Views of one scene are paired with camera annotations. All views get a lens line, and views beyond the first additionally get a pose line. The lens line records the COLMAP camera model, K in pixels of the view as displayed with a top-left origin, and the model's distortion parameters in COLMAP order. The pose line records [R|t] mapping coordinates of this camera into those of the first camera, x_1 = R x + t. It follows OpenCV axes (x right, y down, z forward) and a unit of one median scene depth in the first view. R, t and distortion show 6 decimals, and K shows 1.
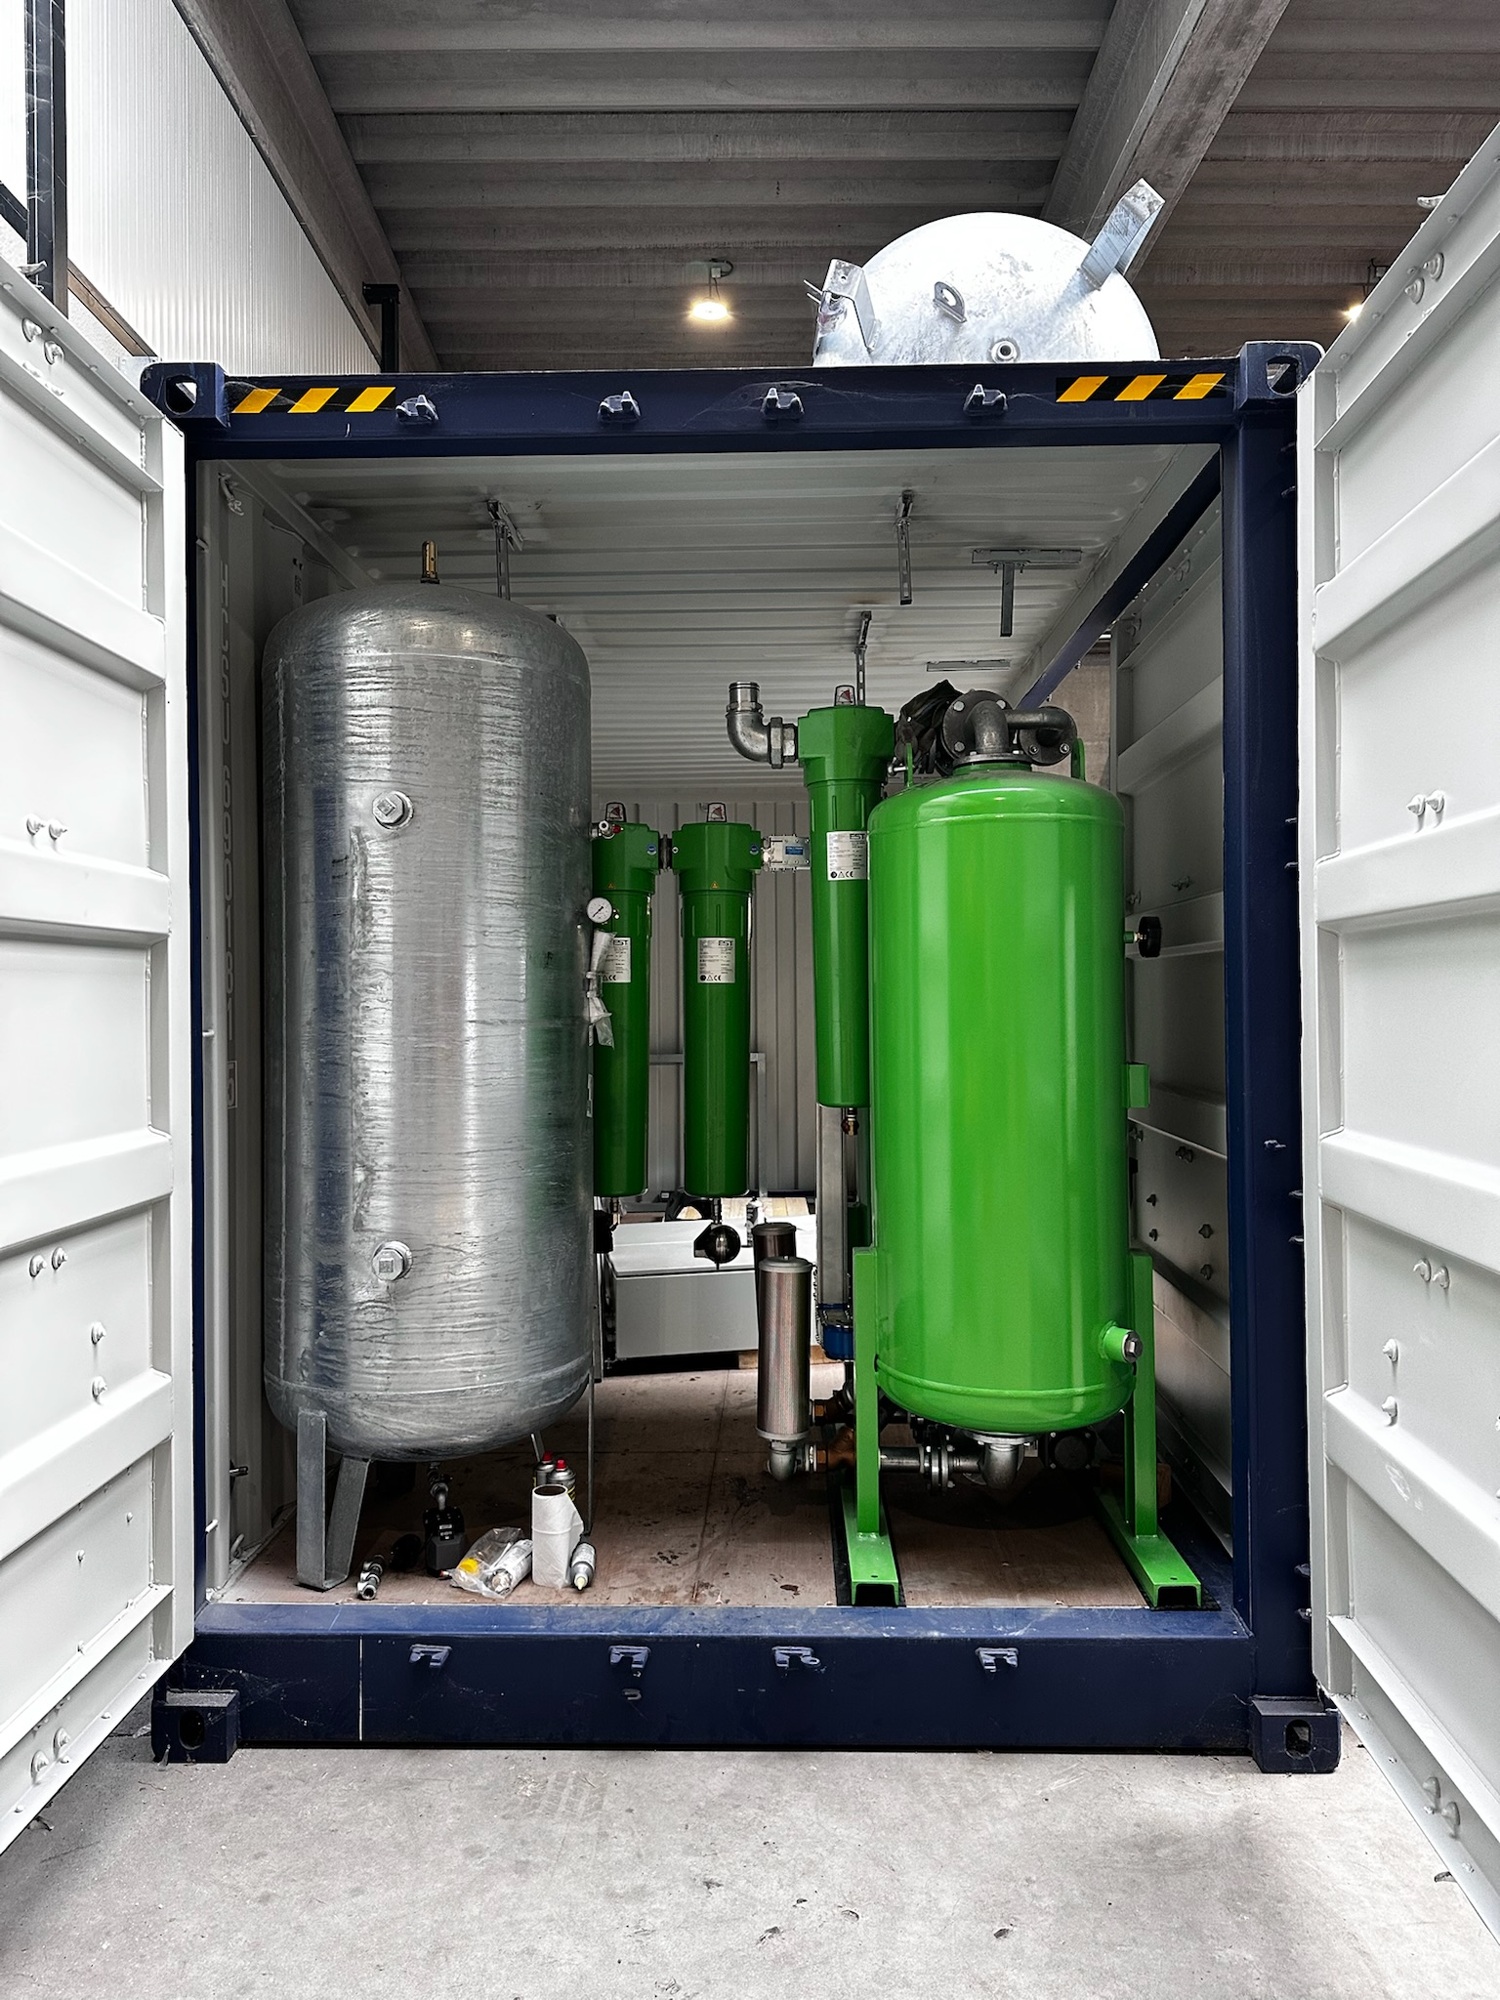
lens RADIAL K [[1419.7, 0, 747.7], [0, 1419.7, 988.0], [0, 0, 1]] dist [0.074538, -0.072935]
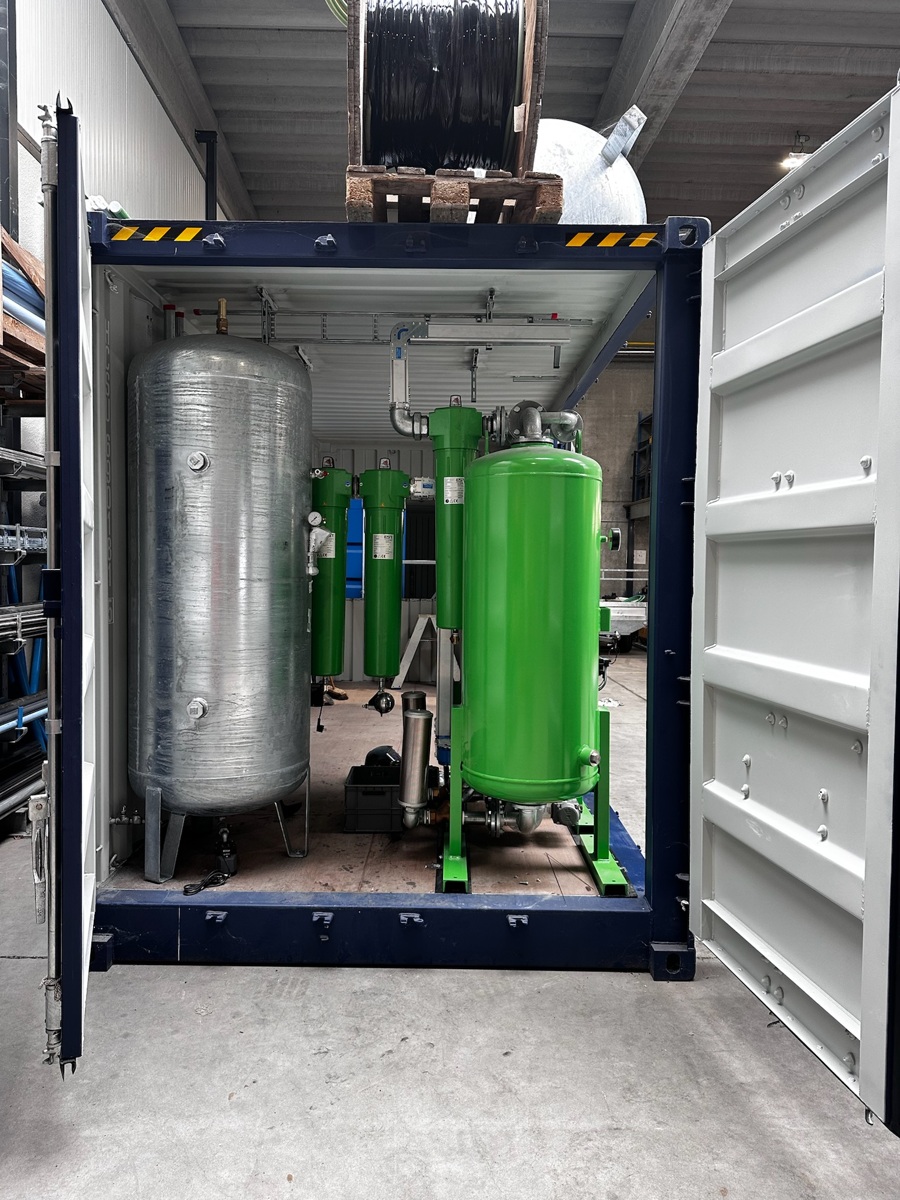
lens RADIAL K [[851.8, 0, 448.6], [0, 851.8, 592.8], [0, 0, 1]] dist [0.074538, -0.072935]
pose [[0.999594, 0.018448, 0.021718, 0.045539], [-0.019415, 0.998789, 0.045208, -0.013275], [-0.020858, -0.045611, 0.998741, -0.100331]]
